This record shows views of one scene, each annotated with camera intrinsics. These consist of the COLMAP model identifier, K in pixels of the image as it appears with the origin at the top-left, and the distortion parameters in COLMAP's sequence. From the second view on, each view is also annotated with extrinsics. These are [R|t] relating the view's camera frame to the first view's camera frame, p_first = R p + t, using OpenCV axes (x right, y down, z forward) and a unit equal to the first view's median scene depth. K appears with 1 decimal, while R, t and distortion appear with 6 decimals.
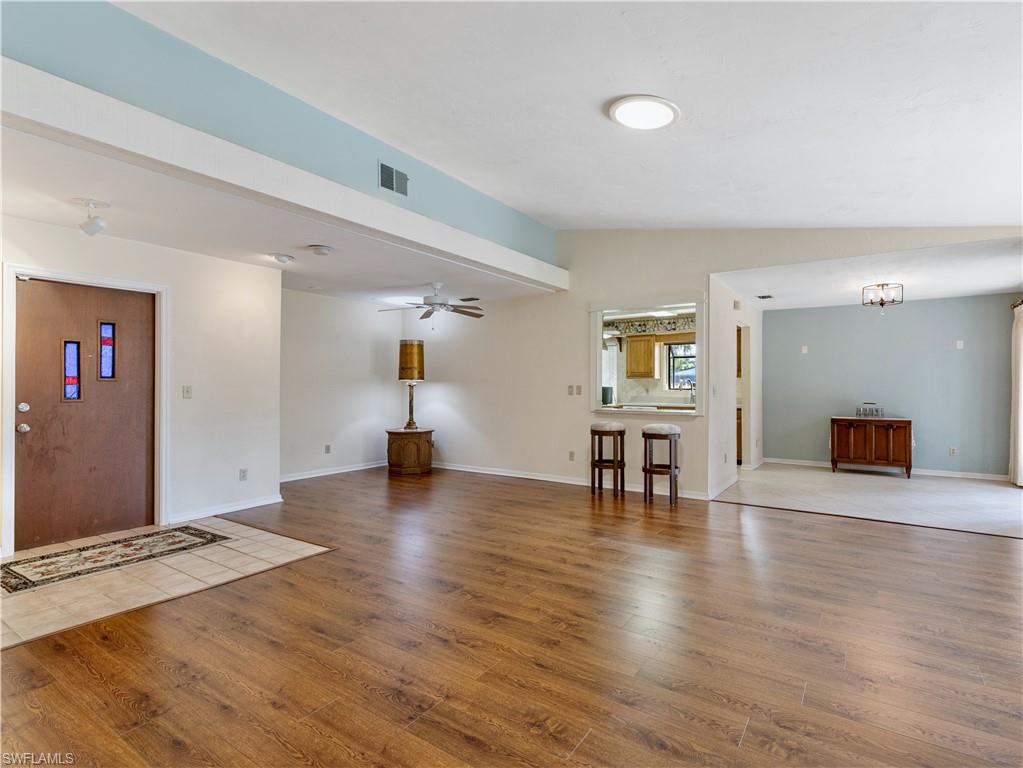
lens RADIAL K [[521.9, 0, 517.8], [0, 521.9, 385.9], [0, 0, 1]] dist [0.002029, 0.001343]
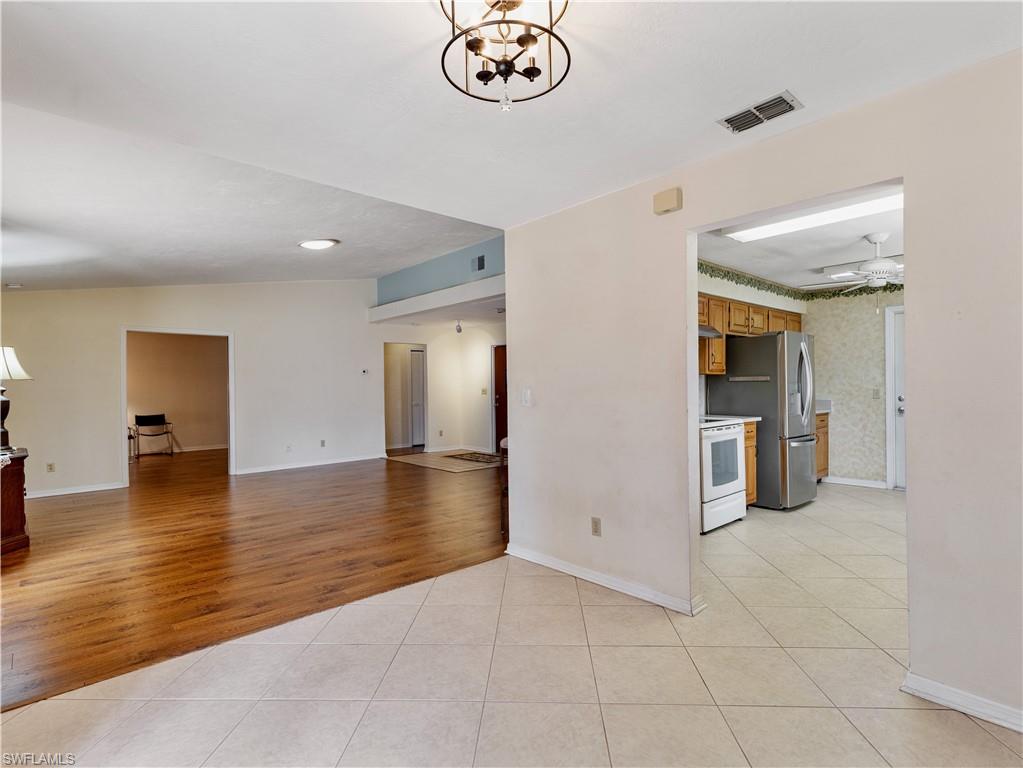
lens RADIAL K [[521.9, 0, 517.8], [0, 521.9, 385.9], [0, 0, 1]] dist [0.002029, 0.001343]
pose [[-0.228375, 0.002835, -0.973569, 1.012012], [0.010290, 0.999947, 0.000497, -0.008460], [0.973519, -0.009905, -0.228392, 1.131221]]
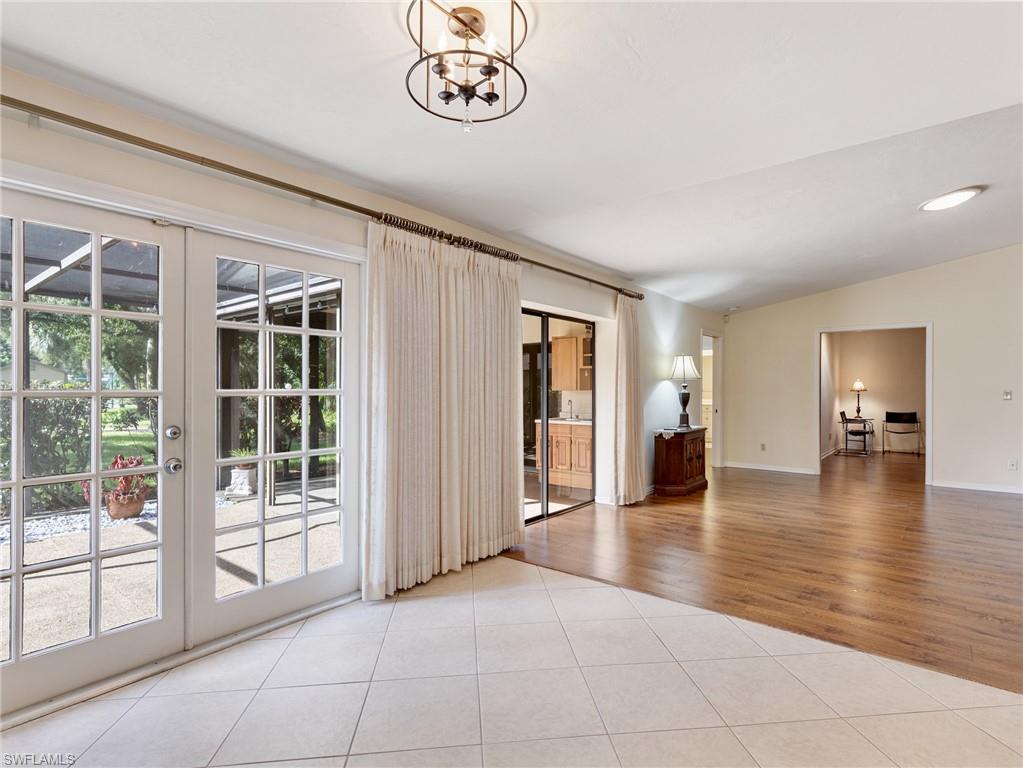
lens RADIAL K [[514.3, 0, 515.2], [0, 514.3, 397.5], [0, 0, 1]] dist [-0.001729, -0.000524]
pose [[-0.996559, -0.003949, 0.082792, 0.710524], [-0.001891, 0.999688, 0.024926, -0.011799], [-0.082865, 0.024684, -0.996255, 1.341301]]
